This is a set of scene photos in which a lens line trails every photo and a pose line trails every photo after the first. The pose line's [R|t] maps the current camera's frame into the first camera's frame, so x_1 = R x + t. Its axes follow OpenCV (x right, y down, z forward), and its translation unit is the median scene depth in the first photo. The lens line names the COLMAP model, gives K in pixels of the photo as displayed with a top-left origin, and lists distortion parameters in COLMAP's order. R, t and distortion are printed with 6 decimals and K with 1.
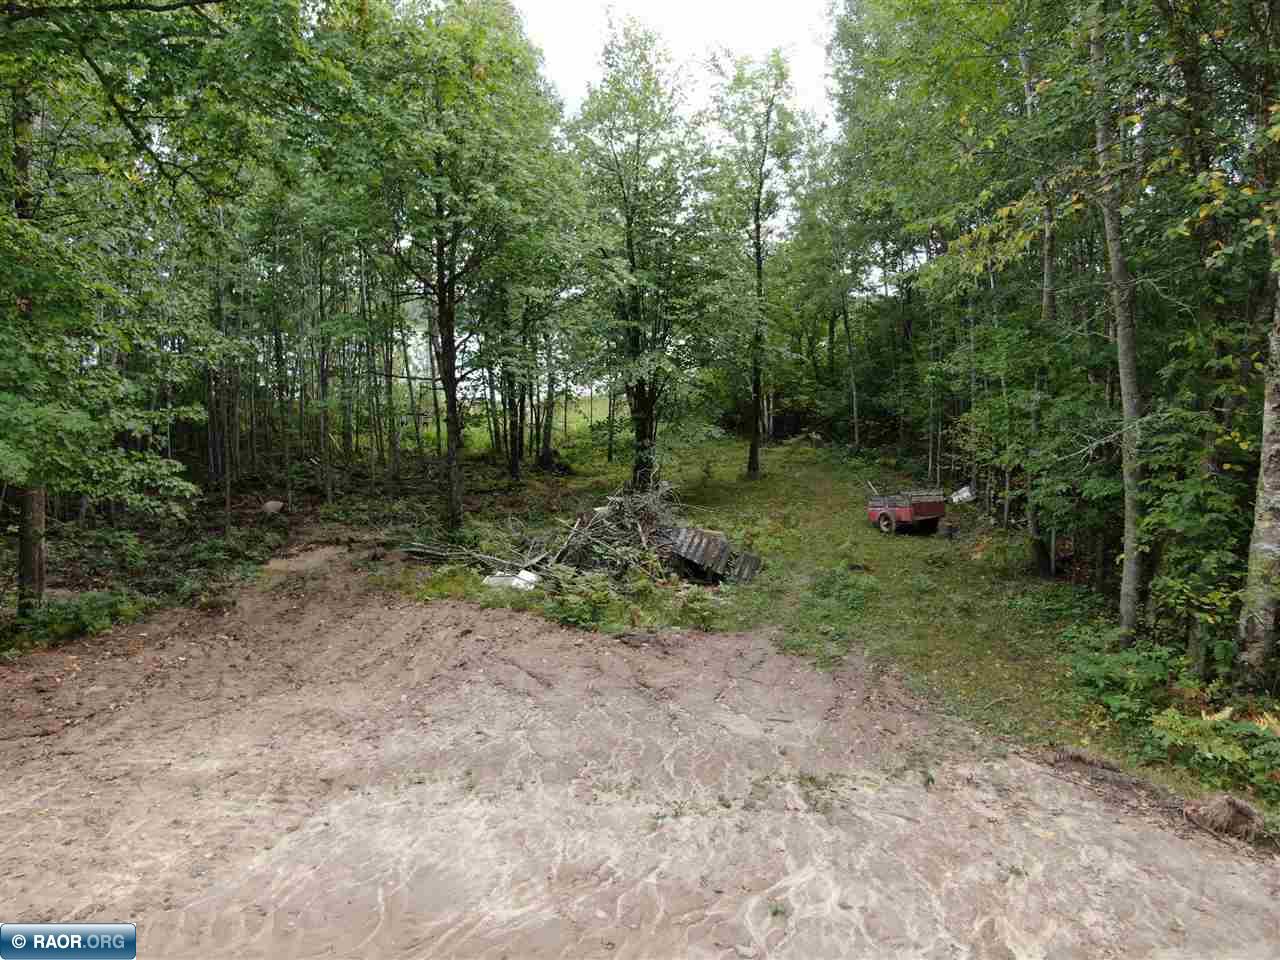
lens RADIAL K [[928.0, 0, 640.0], [0, 928.0, 480.0], [0, 0, 1]] dist [-0.016771, 0.007053]
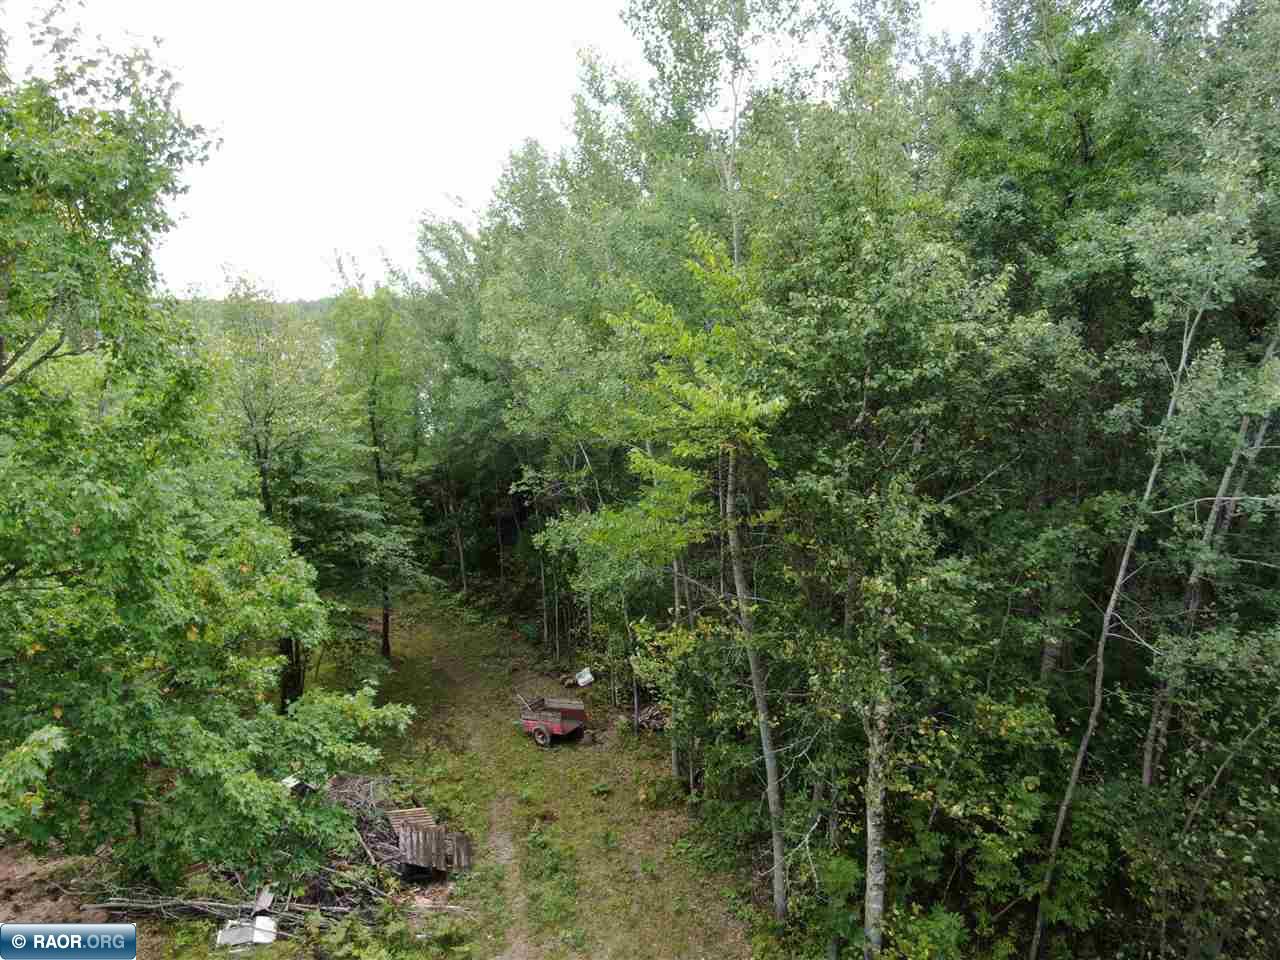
lens RADIAL K [[928.0, 0, 640.0], [0, 928.0, 480.0], [0, 0, 1]] dist [-0.016771, 0.007053]
pose [[0.874061, -0.086970, 0.477968, -0.149382], [0.083918, 0.996085, 0.027784, -0.282455], [-0.478513, 0.015825, 0.877938, -0.092811]]
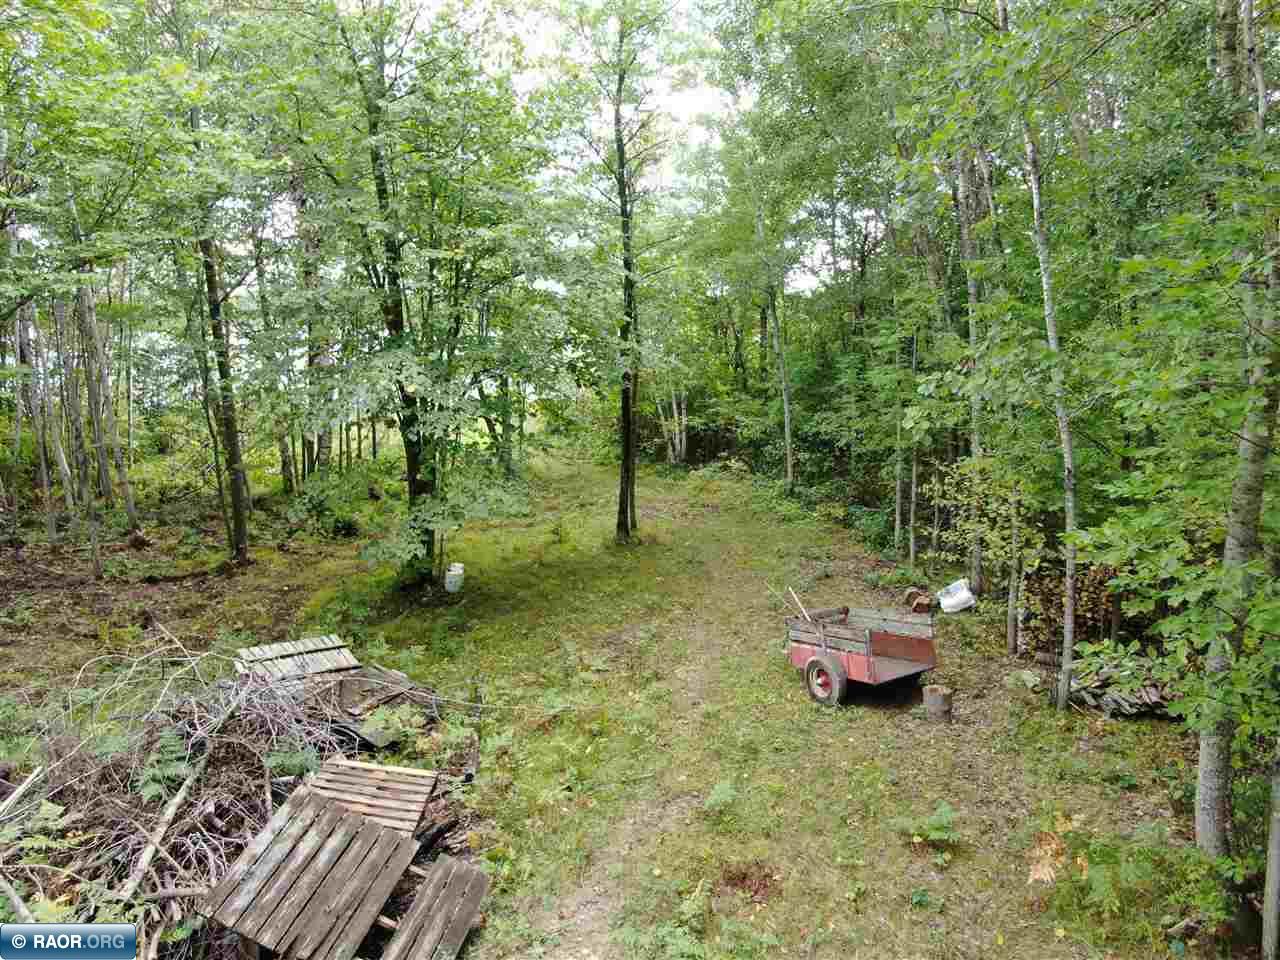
lens RADIAL K [[928.0, 0, 640.0], [0, 928.0, 480.0], [0, 0, 1]] dist [-0.016771, 0.007053]
pose [[0.998861, -0.011546, 0.046291, 0.135247], [0.011560, 0.999933, -0.000037, -0.061067], [-0.046287, 0.000572, 0.998928, 0.466502]]
